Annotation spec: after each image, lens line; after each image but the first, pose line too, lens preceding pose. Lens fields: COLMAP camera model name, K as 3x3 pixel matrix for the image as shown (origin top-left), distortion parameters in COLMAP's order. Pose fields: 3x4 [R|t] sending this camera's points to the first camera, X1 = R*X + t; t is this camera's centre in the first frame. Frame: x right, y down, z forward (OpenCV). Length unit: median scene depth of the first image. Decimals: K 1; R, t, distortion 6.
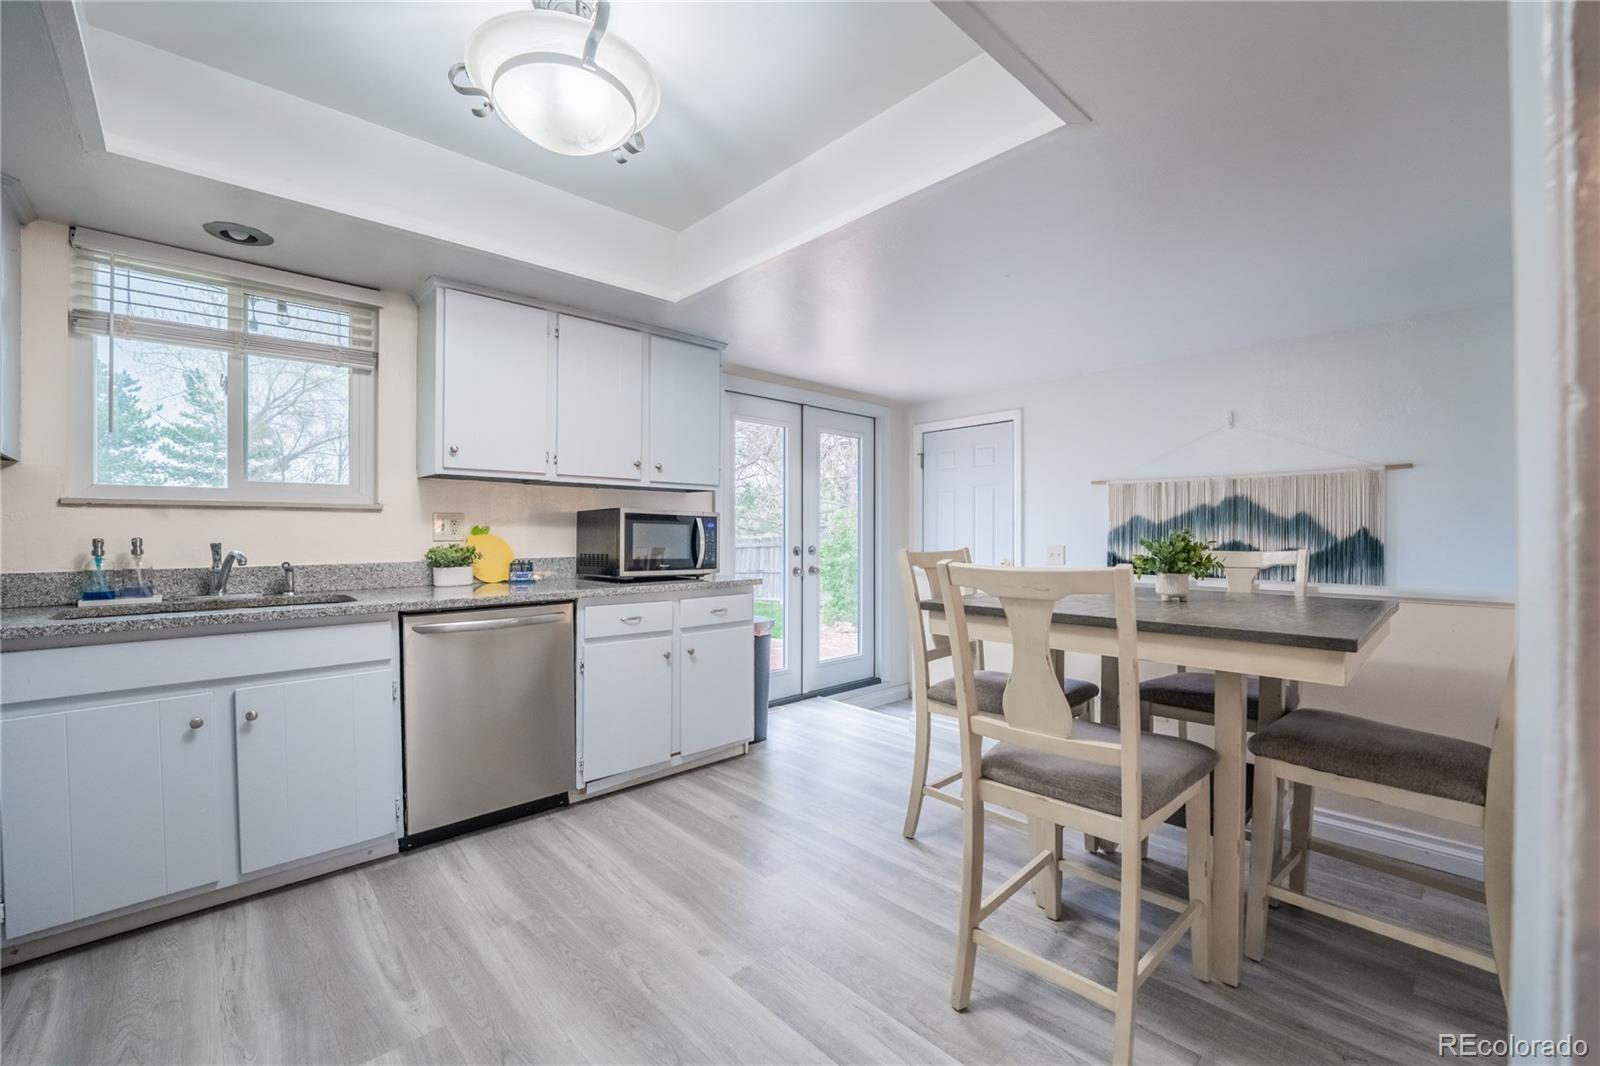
lens RADIAL K [[668.9, 0, 800.0], [0, 668.9, 533.0], [0, 0, 1]] dist [-0.021988, -0.000349]
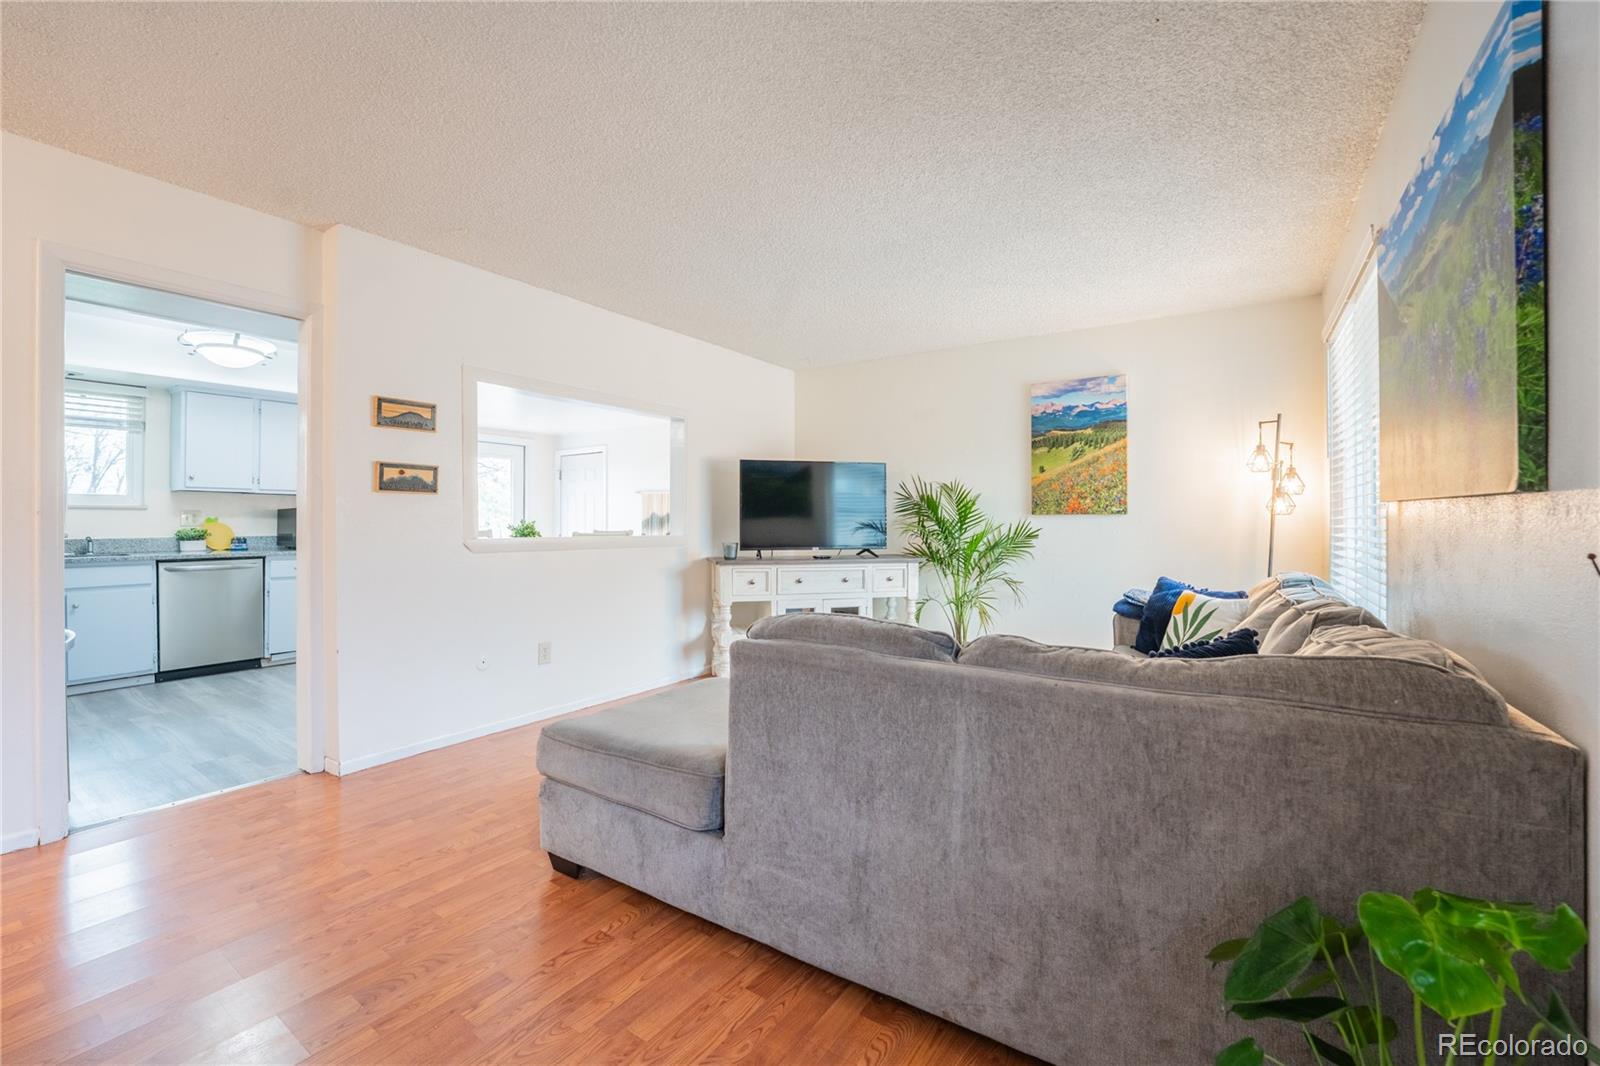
lens RADIAL K [[659.1, 0, 769.7], [0, 659.1, 520.1], [0, 0, 1]] dist [-0.015740, 0.000232]
pose [[0.980278, 0.002547, 0.197609, 0.693340], [-0.001269, 0.999977, -0.006593, 0.005736], [-0.197621, 0.006212, 0.980259, -1.087429]]
